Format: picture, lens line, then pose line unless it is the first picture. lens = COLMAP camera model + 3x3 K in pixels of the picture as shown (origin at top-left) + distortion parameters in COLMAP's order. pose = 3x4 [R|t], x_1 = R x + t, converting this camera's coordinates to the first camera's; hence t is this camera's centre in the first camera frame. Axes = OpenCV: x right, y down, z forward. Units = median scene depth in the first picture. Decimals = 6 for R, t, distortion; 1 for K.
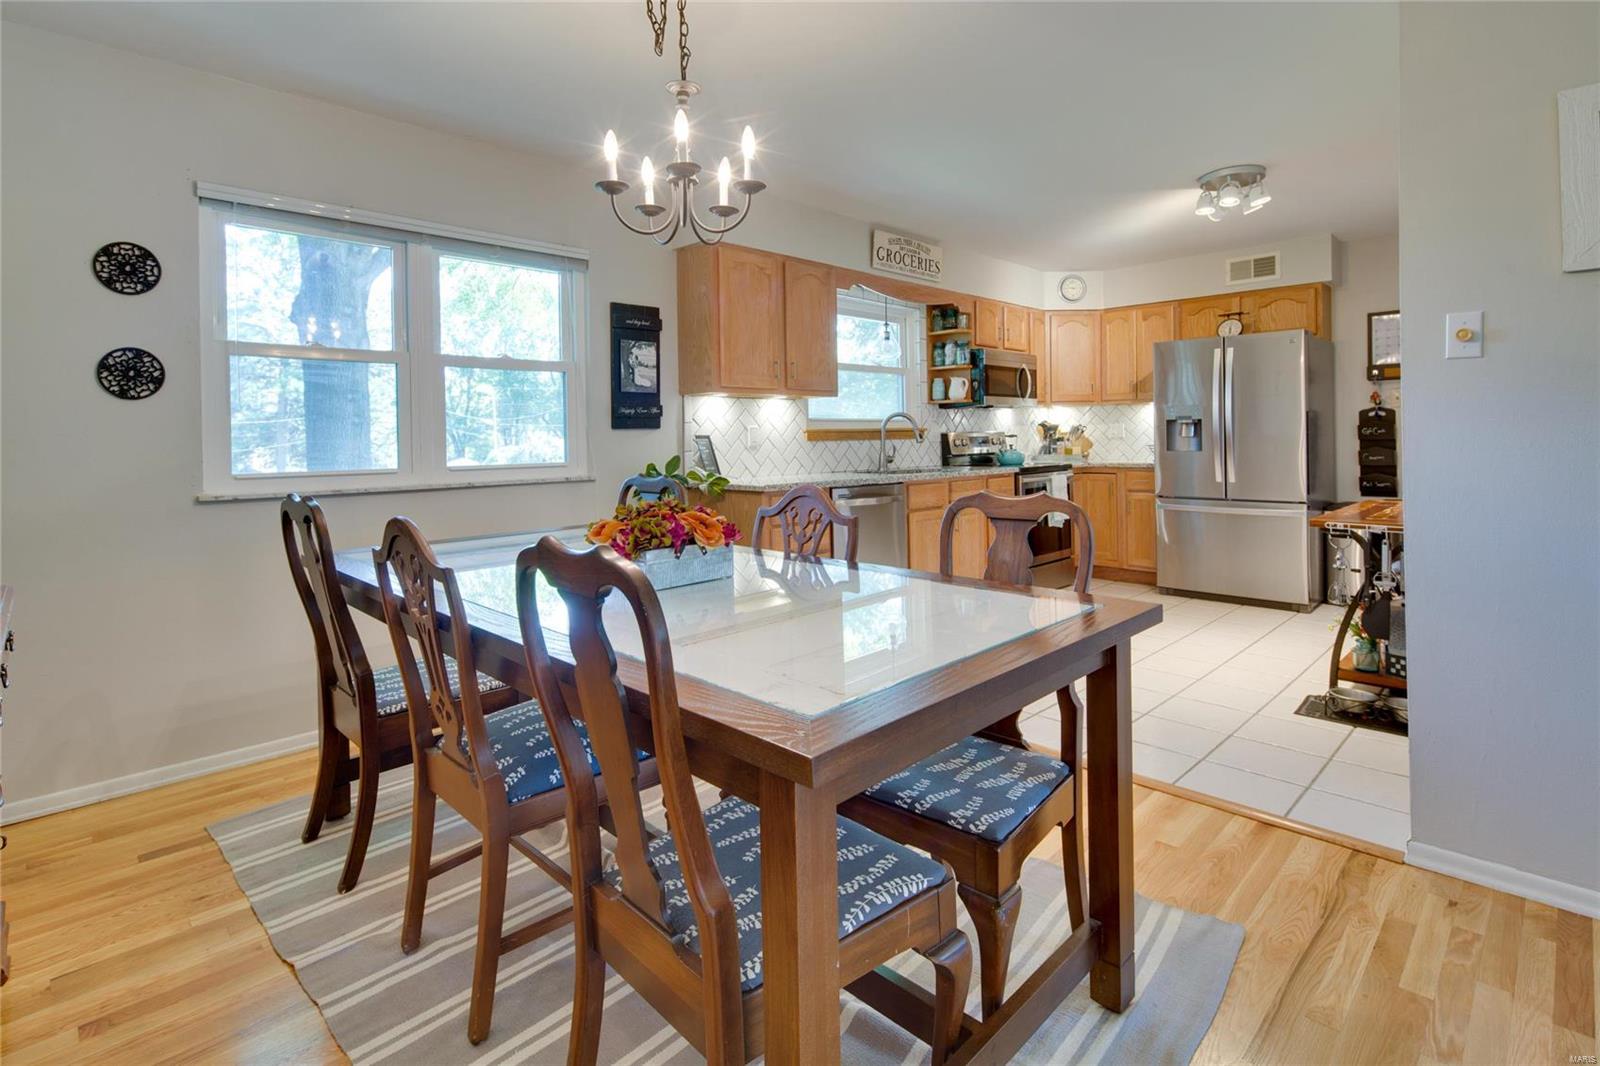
lens RADIAL K [[774.8, 0, 793.3], [0, 774.8, 439.8], [0, 0, 1]] dist [0.002065, -0.002796]
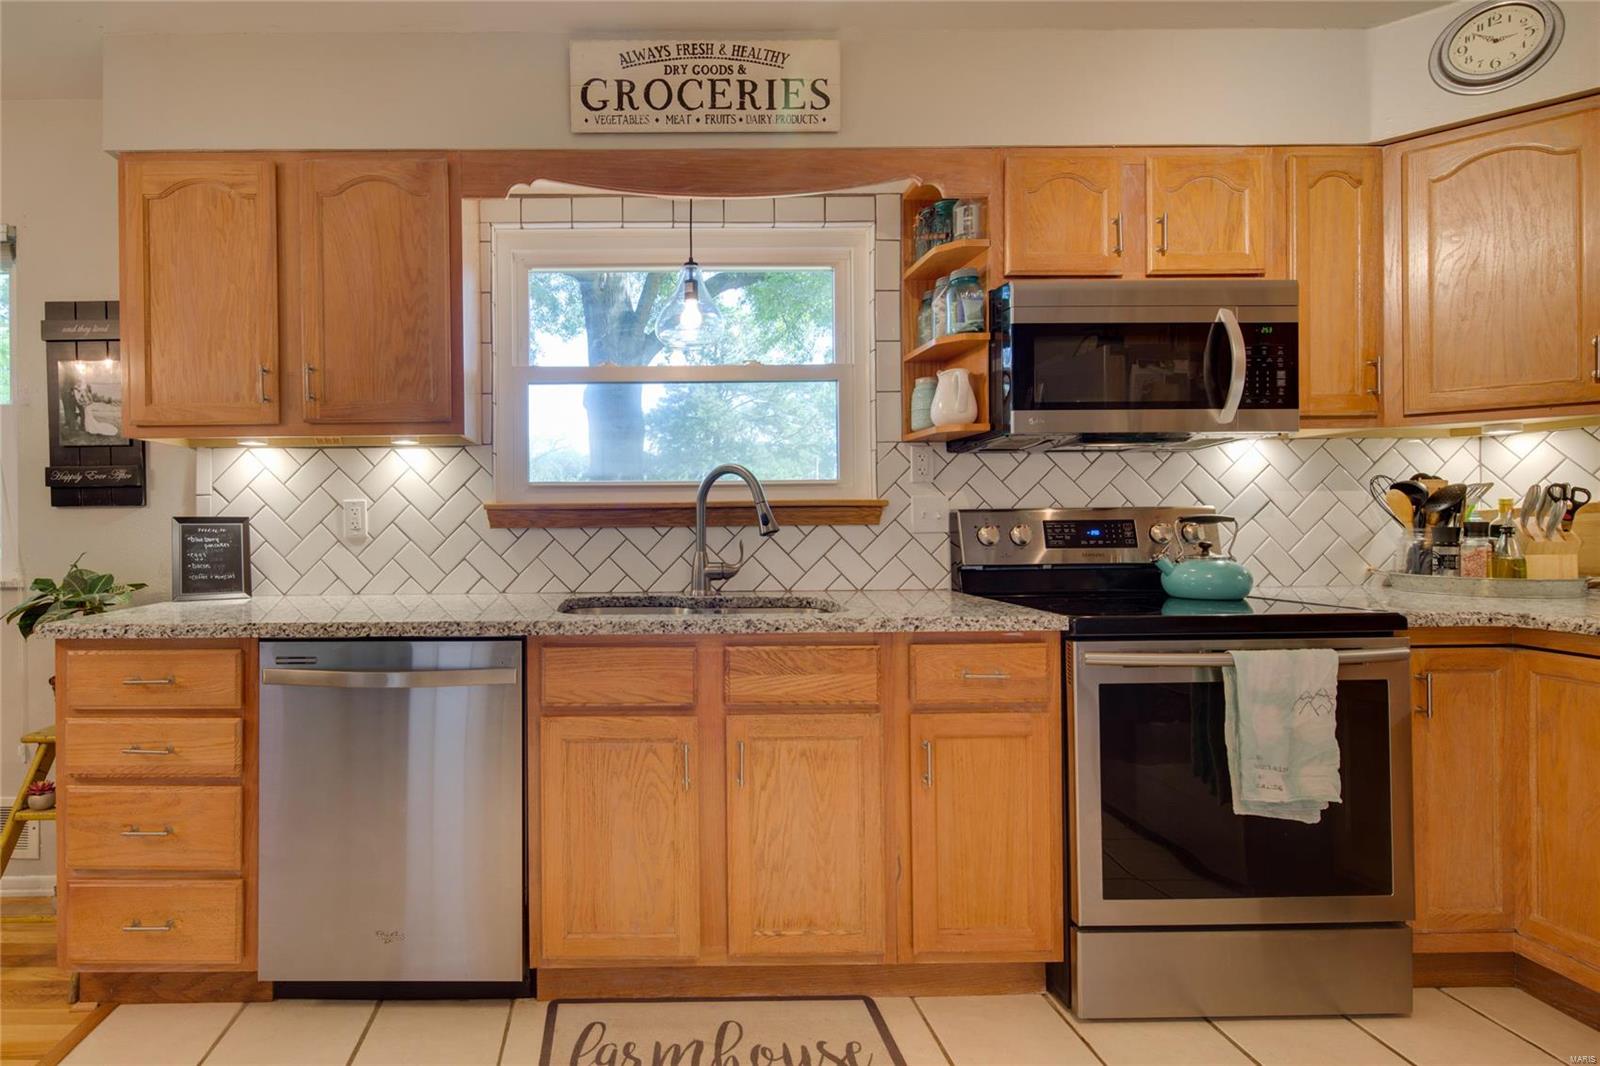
lens RADIAL K [[784.7, 0, 698.0], [0, 784.7, 517.9], [0, 0, 1]] dist [-0.000060, -0.001332]
pose [[0.720616, 0.007884, -0.693290, 0.409787], [-0.003877, 0.999966, 0.007342, -0.008612], [0.693324, -0.002603, 0.720621, 0.650777]]
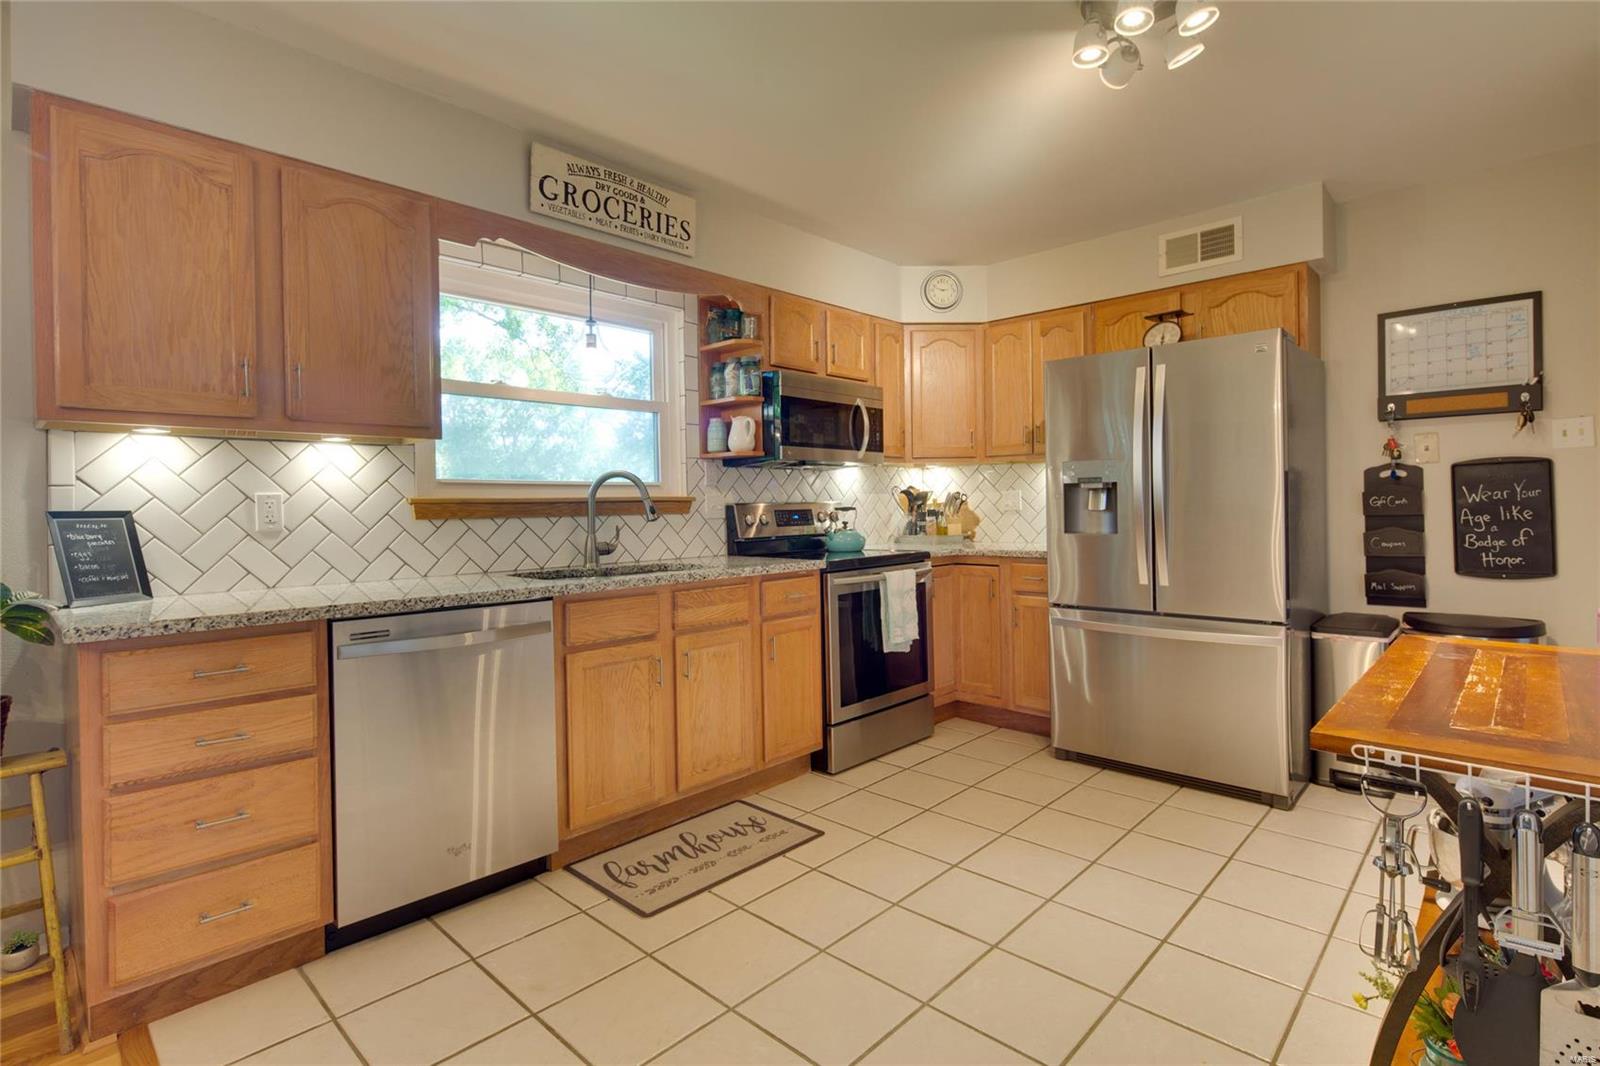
lens RADIAL K [[774.8, 0, 798.5], [0, 774.8, 506.5], [0, 0, 1]] dist [0.002065, -0.002796]
pose [[0.999319, -0.000420, 0.036887, 0.245457], [0.000527, 0.999996, -0.002886, -0.005760], [-0.036885, 0.002904, 0.999315, 0.384870]]
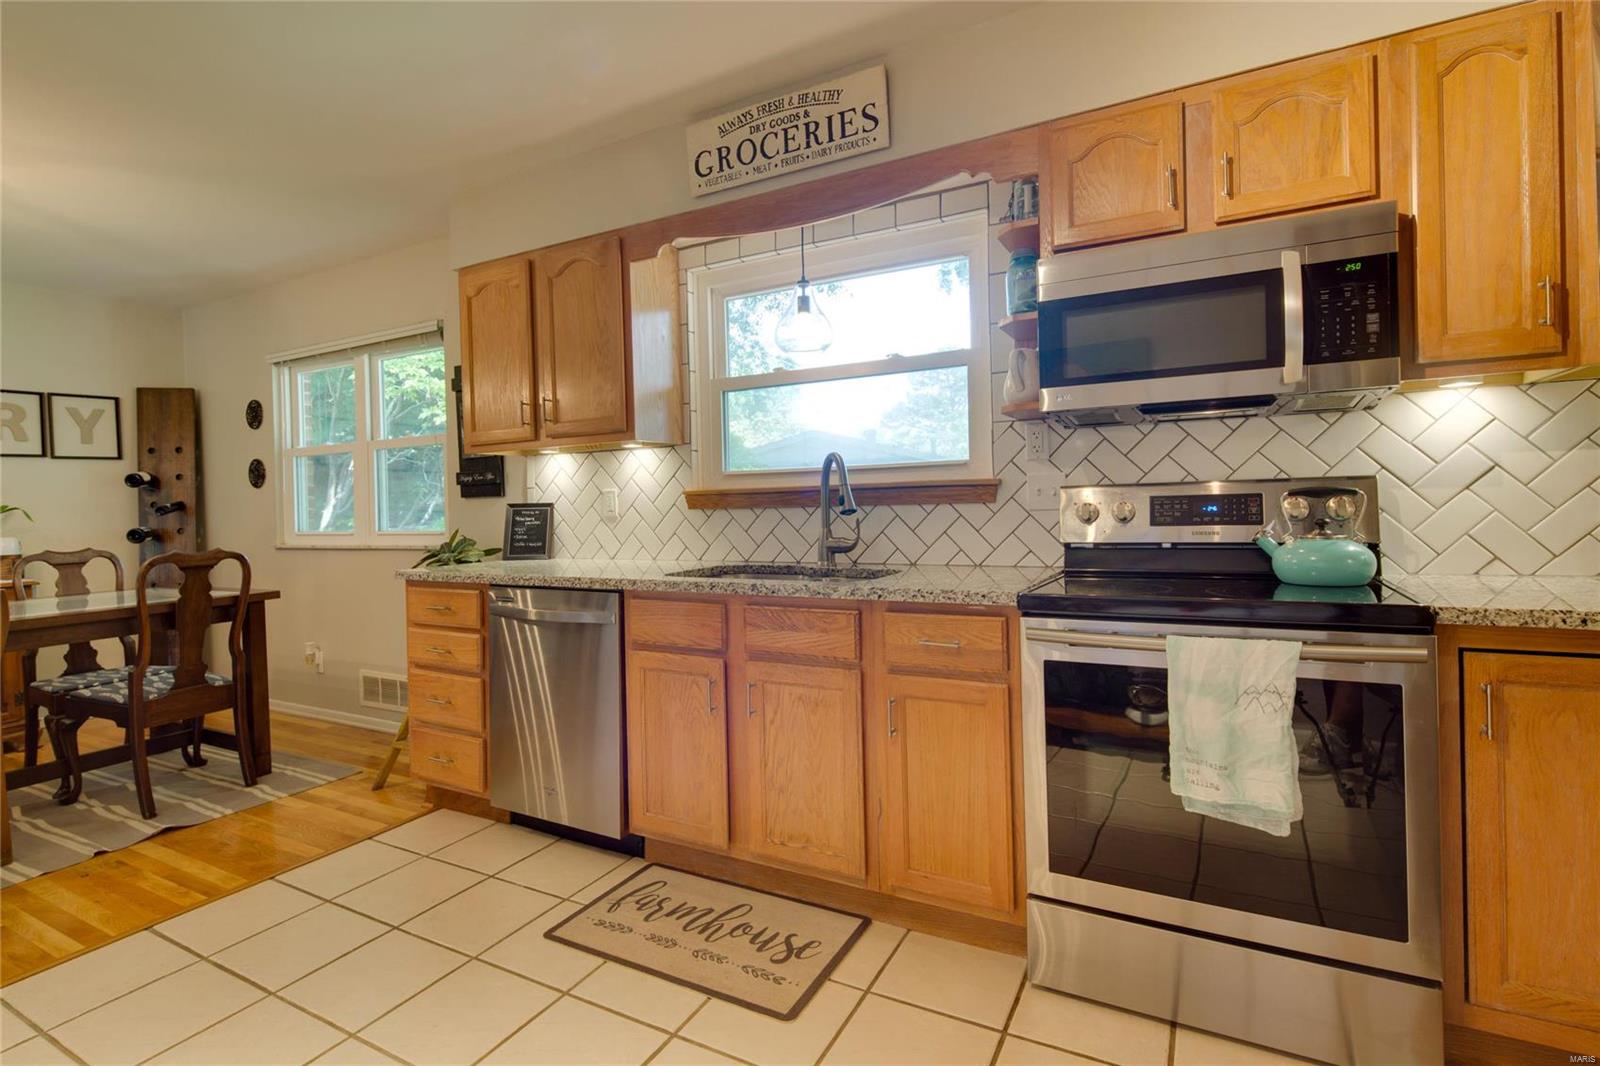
lens RADIAL K [[774.8, 0, 792.6], [0, 774.8, 506.3], [0, 0, 1]] dist [0.002065, -0.002796]
pose [[0.289834, 0.014306, -0.956970, 0.582328], [0.019690, 0.999588, 0.020907, -0.011510], [0.956874, -0.024903, 0.289432, 0.804288]]
